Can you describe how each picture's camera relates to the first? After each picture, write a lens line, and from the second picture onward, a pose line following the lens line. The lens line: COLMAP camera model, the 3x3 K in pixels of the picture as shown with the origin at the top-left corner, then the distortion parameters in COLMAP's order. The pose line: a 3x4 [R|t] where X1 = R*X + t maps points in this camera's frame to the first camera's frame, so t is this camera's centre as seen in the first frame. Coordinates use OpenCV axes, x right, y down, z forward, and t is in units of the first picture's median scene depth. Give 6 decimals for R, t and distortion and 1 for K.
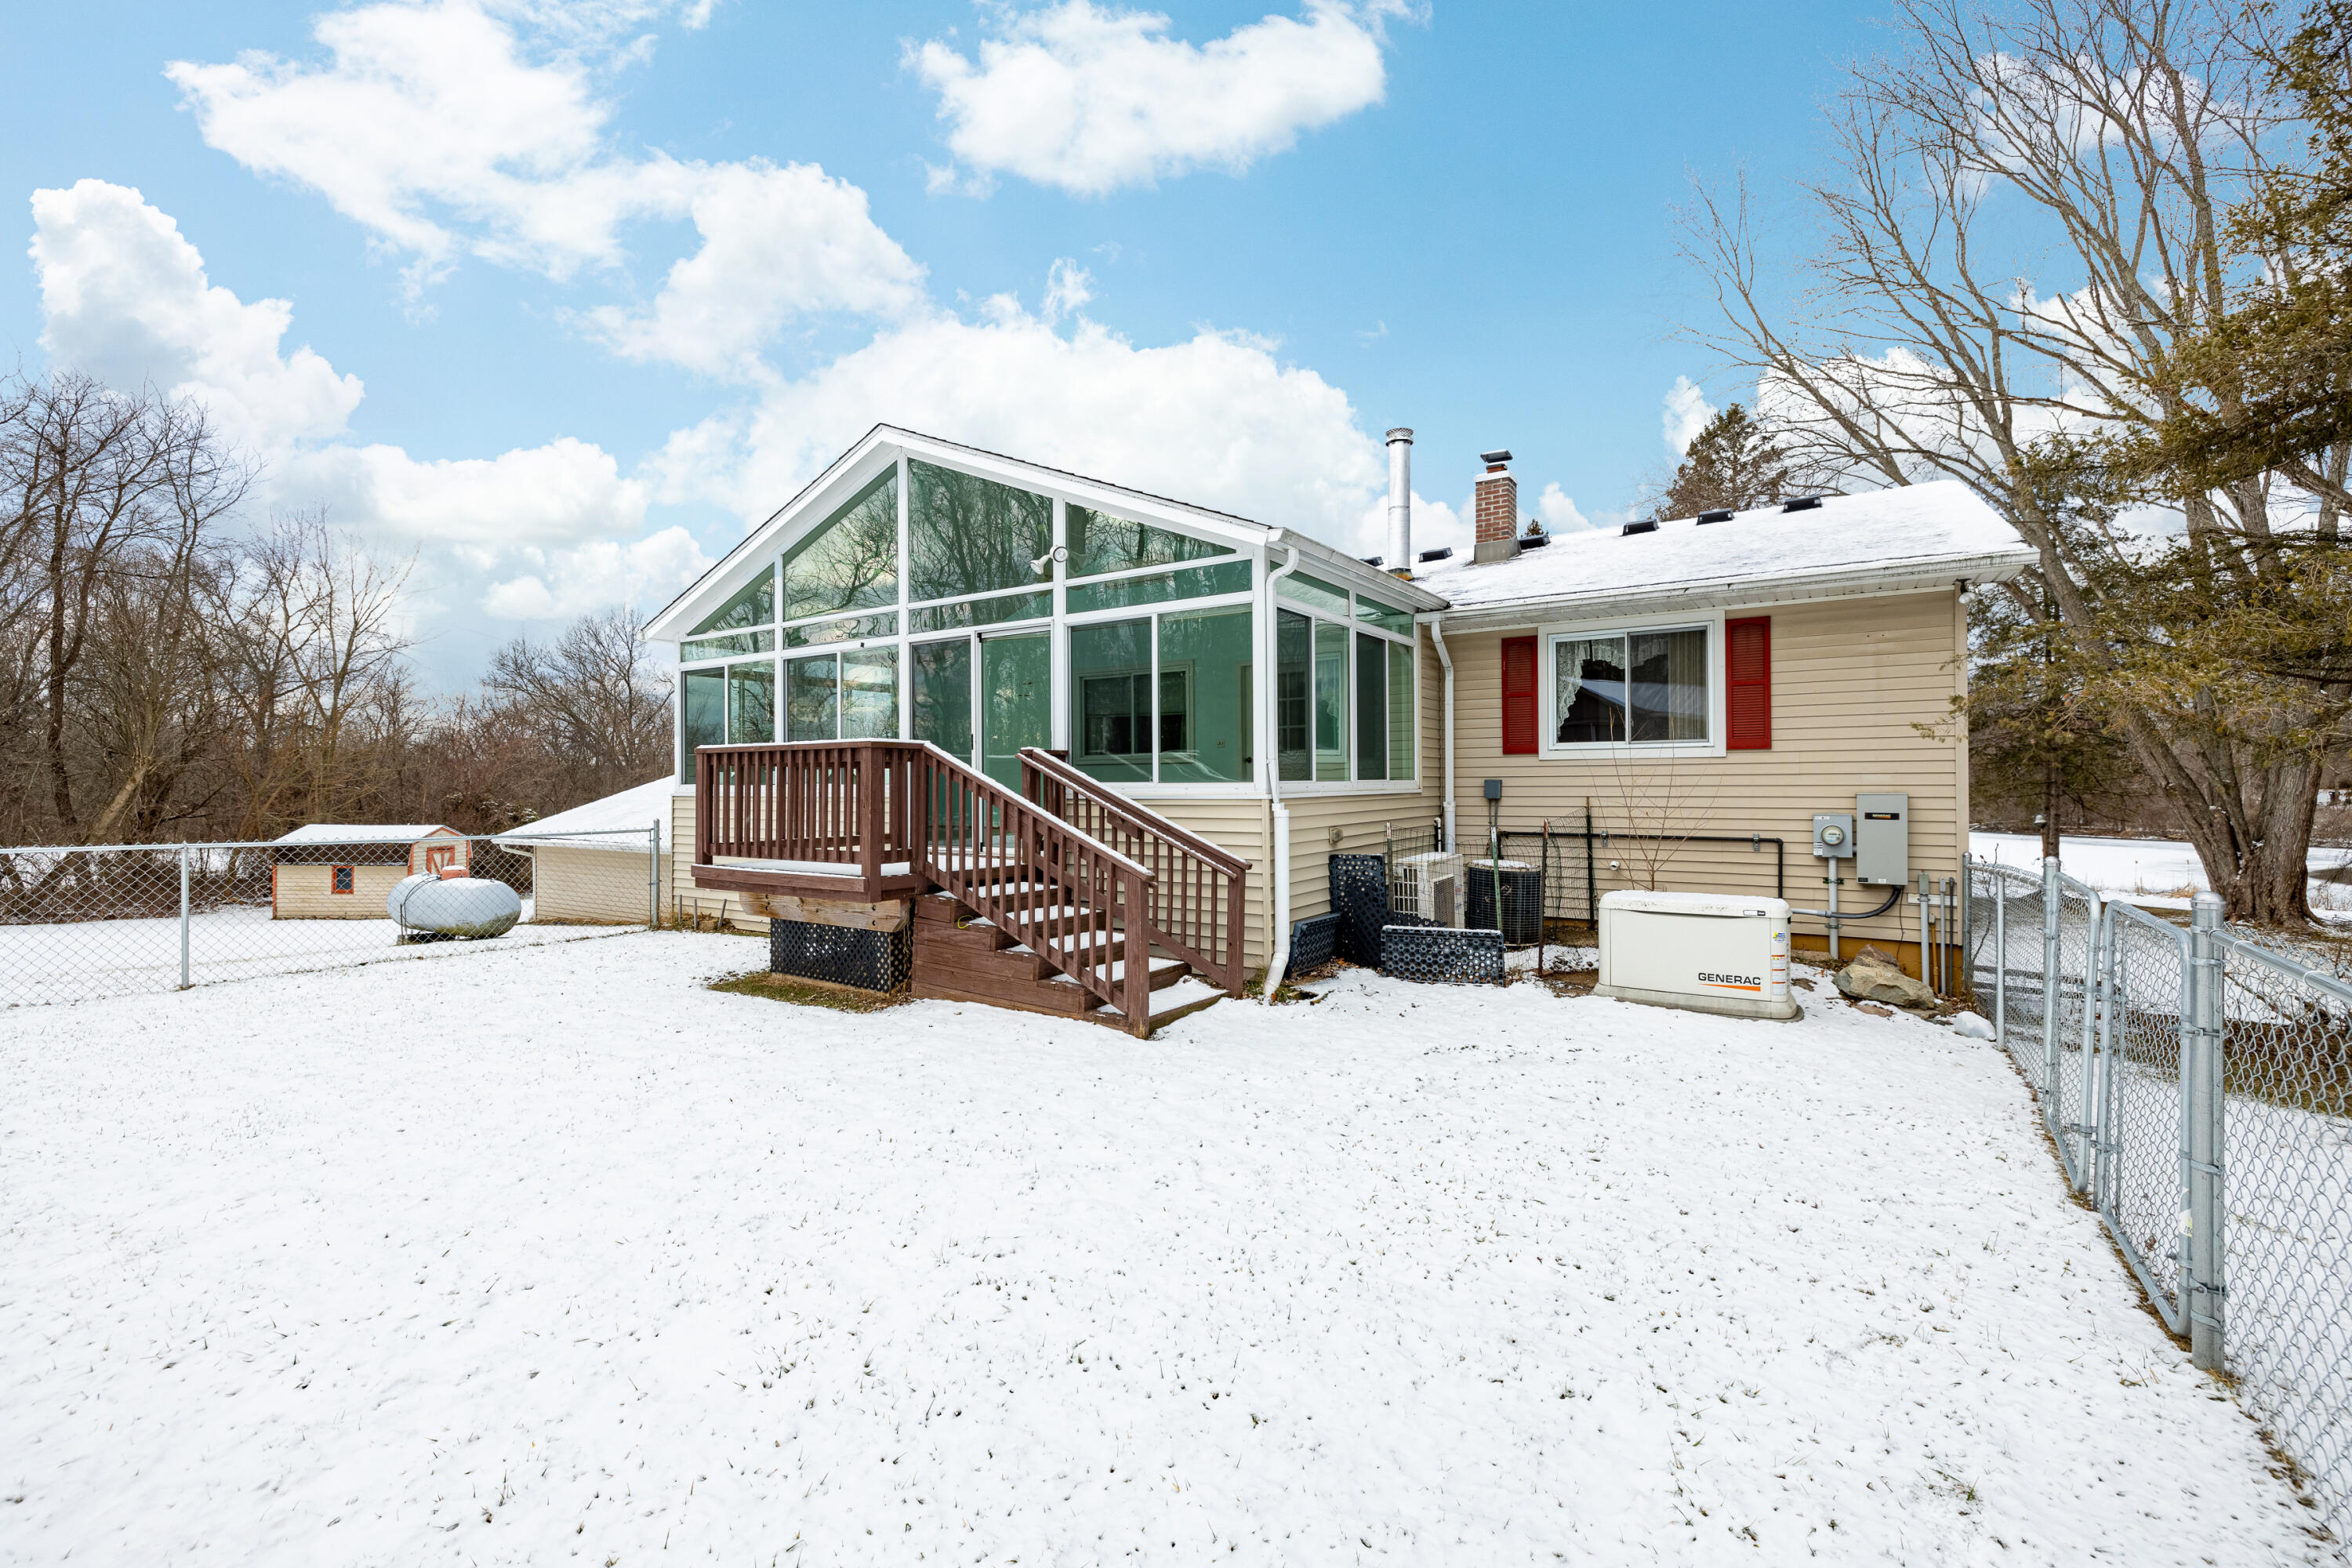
lens RADIAL K [[1028.8, 0, 1176.0], [0, 1028.8, 784.0], [0, 0, 1]] dist [0.000825, 0.000204]
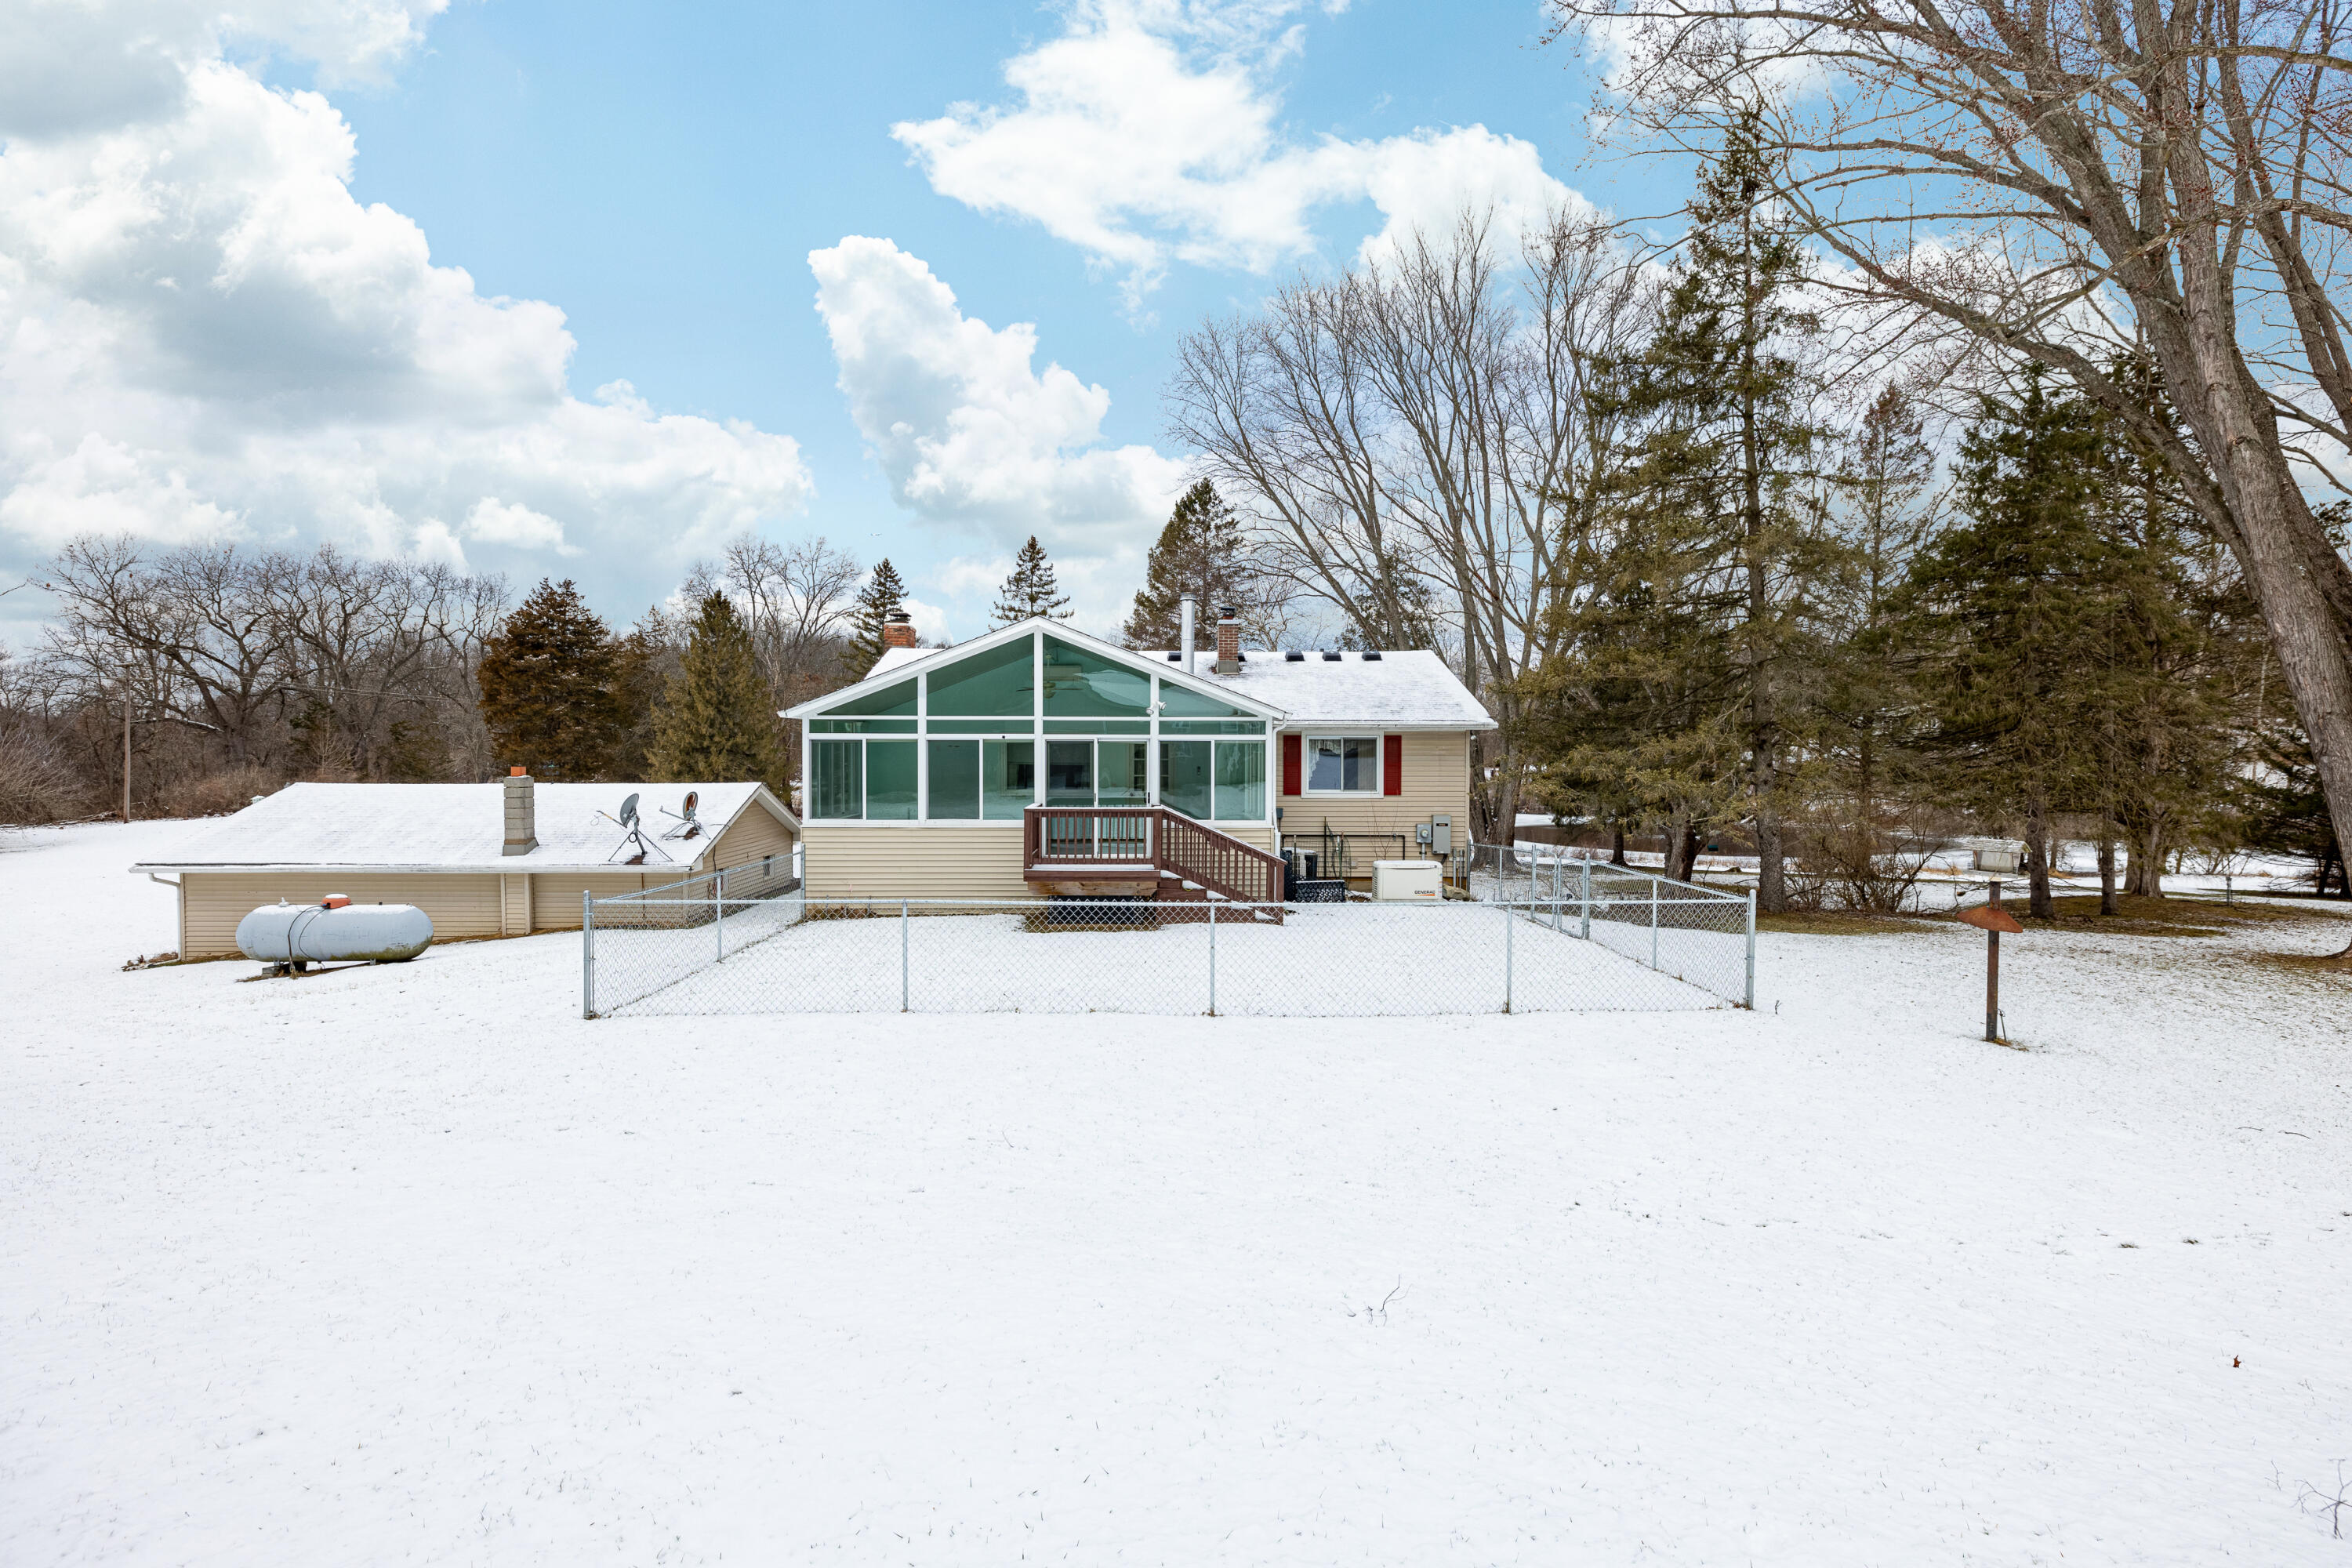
lens RADIAL K [[1375.1, 0, 1176.0], [0, 1375.1, 784.0], [0, 0, 1]] dist [-0.001200, -0.000241]
pose [[0.805342, -0.012215, 0.592685, -1.587427], [-0.006170, 0.999561, 0.028984, -0.138860], [-0.592779, -0.026999, 0.804913, -1.125671]]
